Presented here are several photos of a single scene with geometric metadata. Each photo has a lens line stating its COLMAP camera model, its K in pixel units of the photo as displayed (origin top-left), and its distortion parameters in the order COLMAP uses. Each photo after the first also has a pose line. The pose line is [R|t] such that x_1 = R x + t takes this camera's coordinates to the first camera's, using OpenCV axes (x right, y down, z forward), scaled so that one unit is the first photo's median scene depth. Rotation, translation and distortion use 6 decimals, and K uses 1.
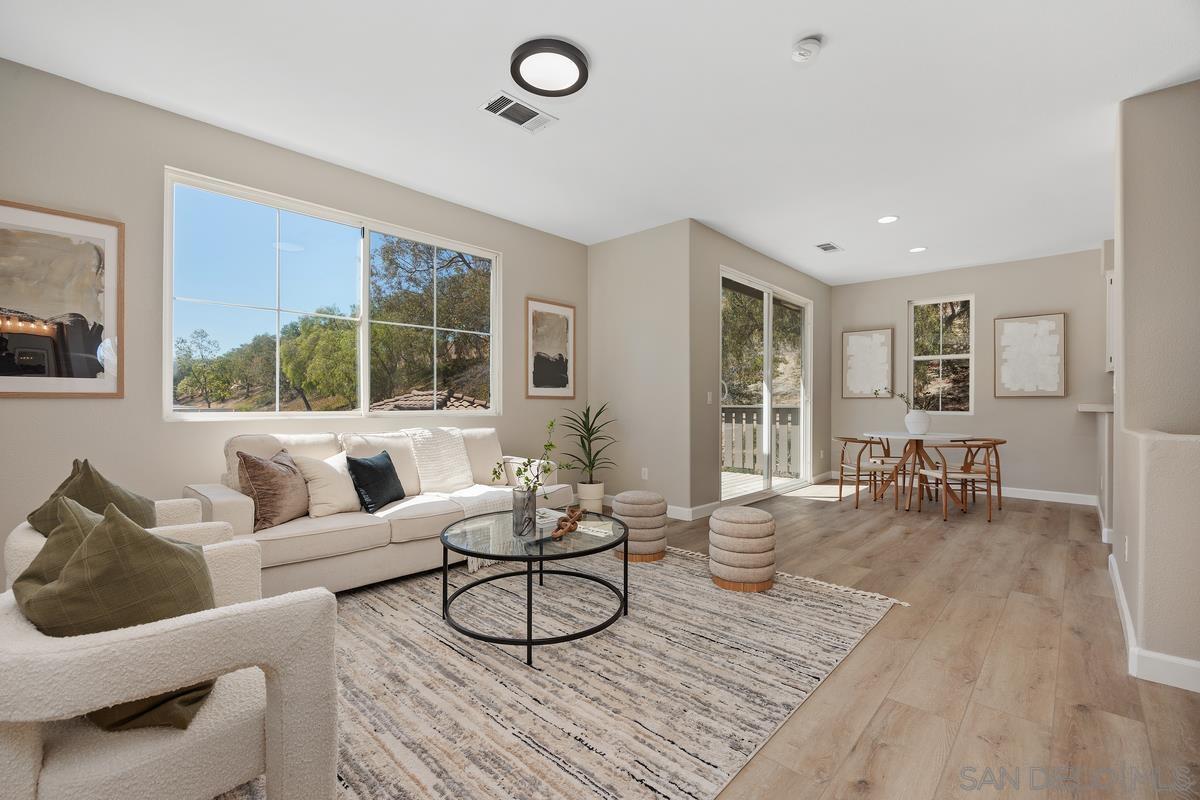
lens RADIAL K [[514.3, 0, 600.0], [0, 514.3, 400.0], [0, 0, 1]] dist [-0.001281, -0.000406]
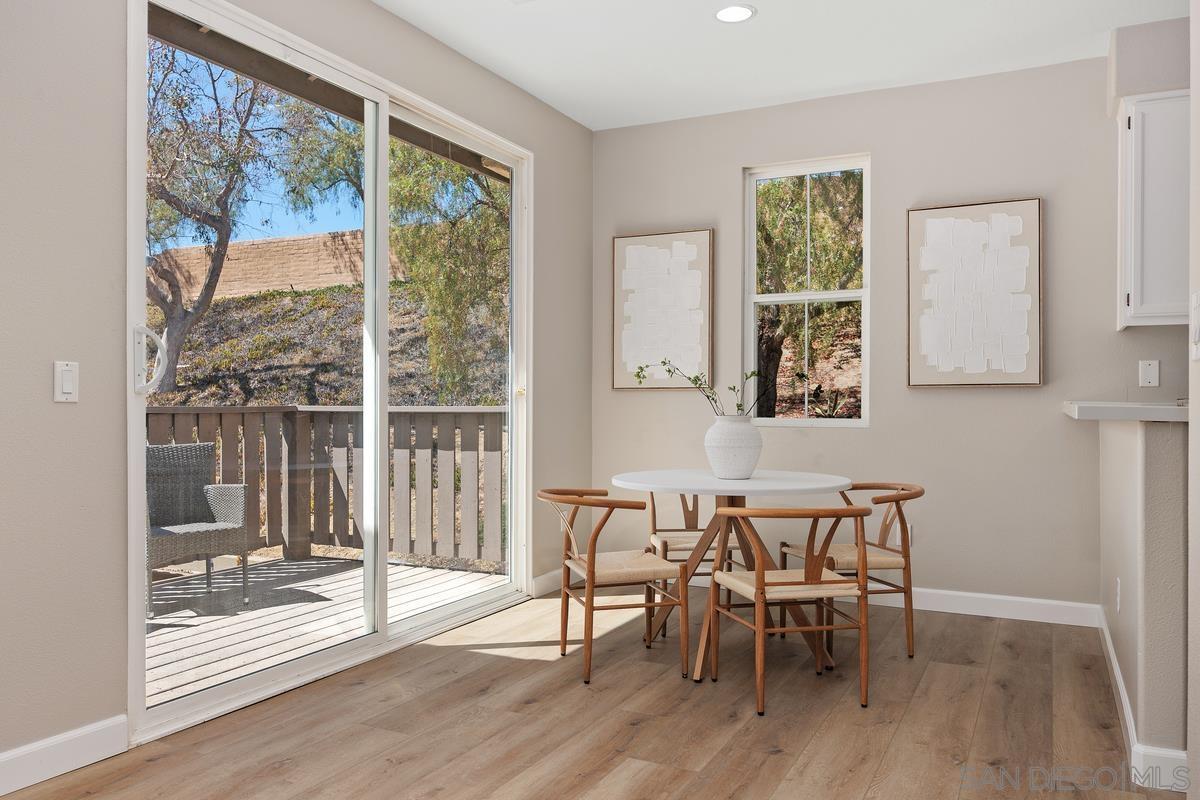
lens RADIAL K [[904.2, 0, 582.0], [0, 904.2, 393.1], [0, 0, 1]] dist [0.010345, 0.004953]
pose [[0.964394, 0.003059, 0.264452, 0.297301], [-0.001827, 0.999986, -0.004902, 0.004577], [-0.264463, 0.004244, 0.964386, 0.329066]]
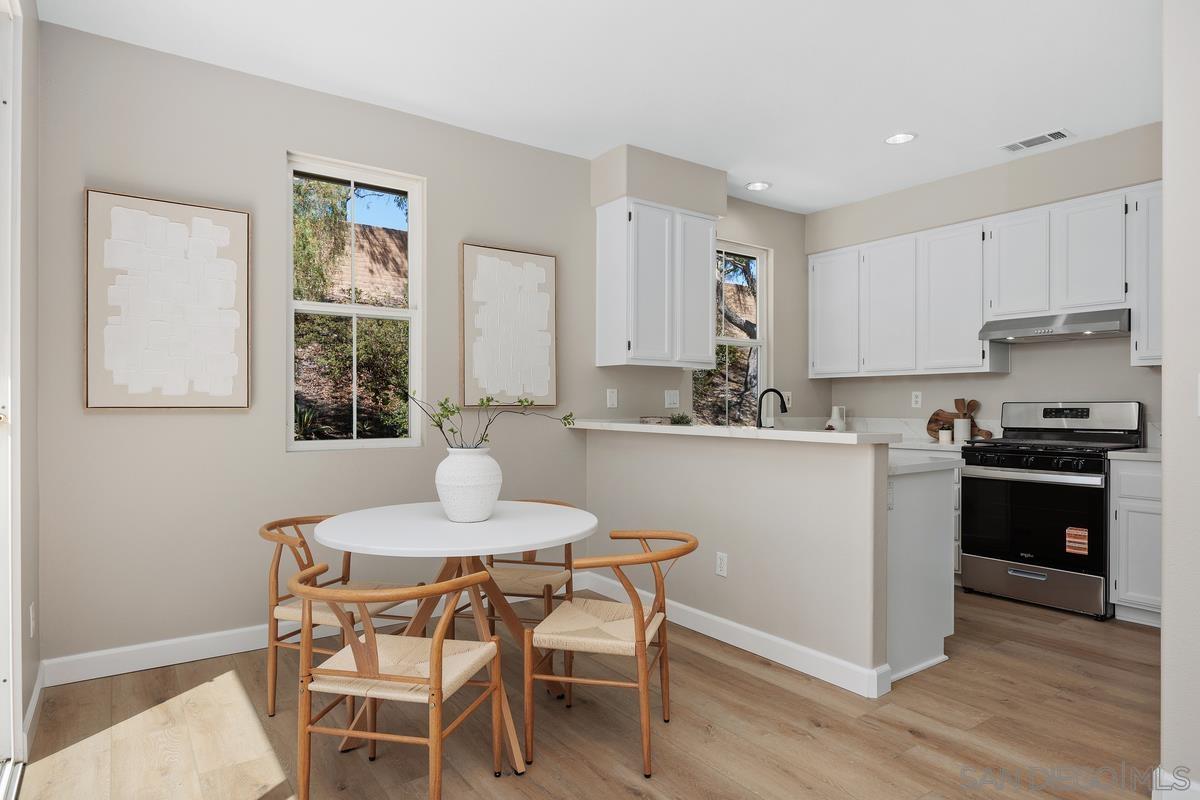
lens RADIAL K [[689.9, 0, 600.0], [0, 689.9, 400.0], [0, 0, 1]] dist [-0.001046, -0.000302]
pose [[0.207933, 0.006273, 0.978123, 0.172699], [-0.003652, 0.999977, -0.005637, -0.009074], [-0.978136, -0.002400, 0.207951, 0.760618]]
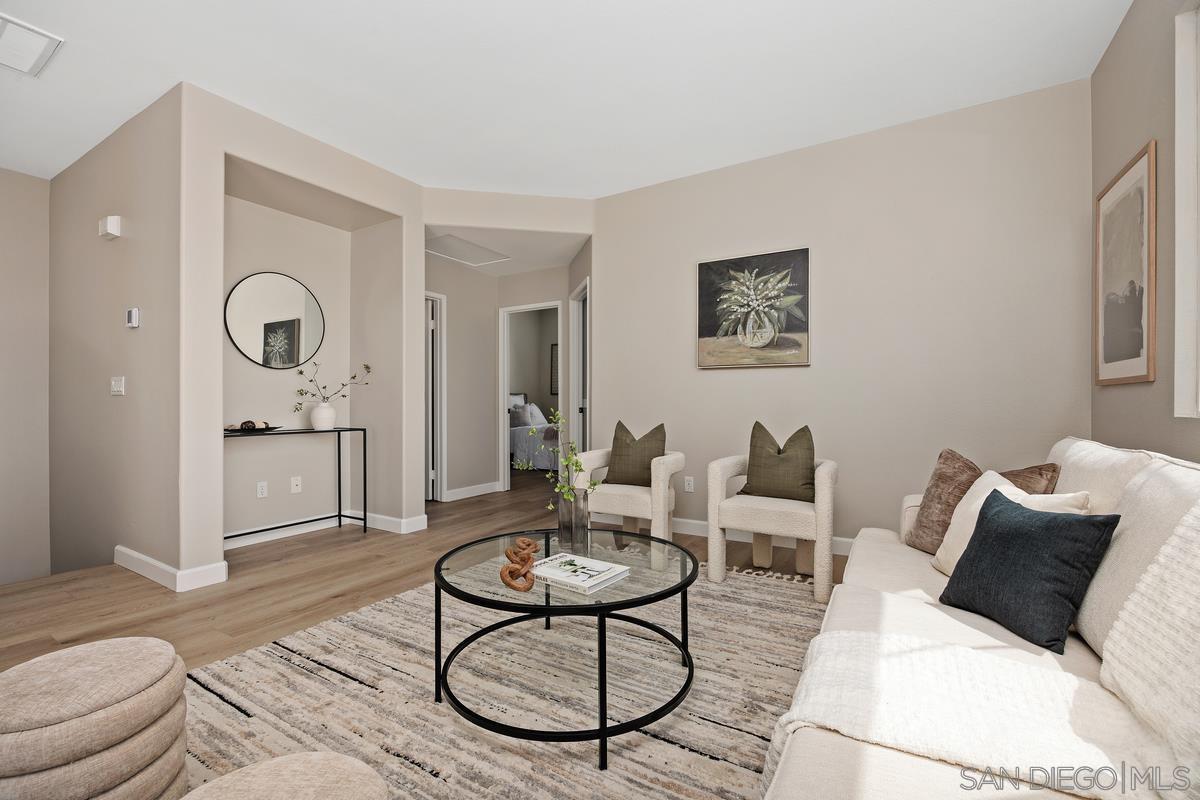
lens RADIAL K [[514.3, 0, 600.0], [0, 514.3, 400.0], [0, 0, 1]] dist [-0.001281, -0.000406]
pose [[-0.980672, -0.002753, -0.195642, -0.011191], [-0.000780, 0.999948, -0.010164, 0.015926], [0.195660, -0.009815, -0.980623, 0.727450]]
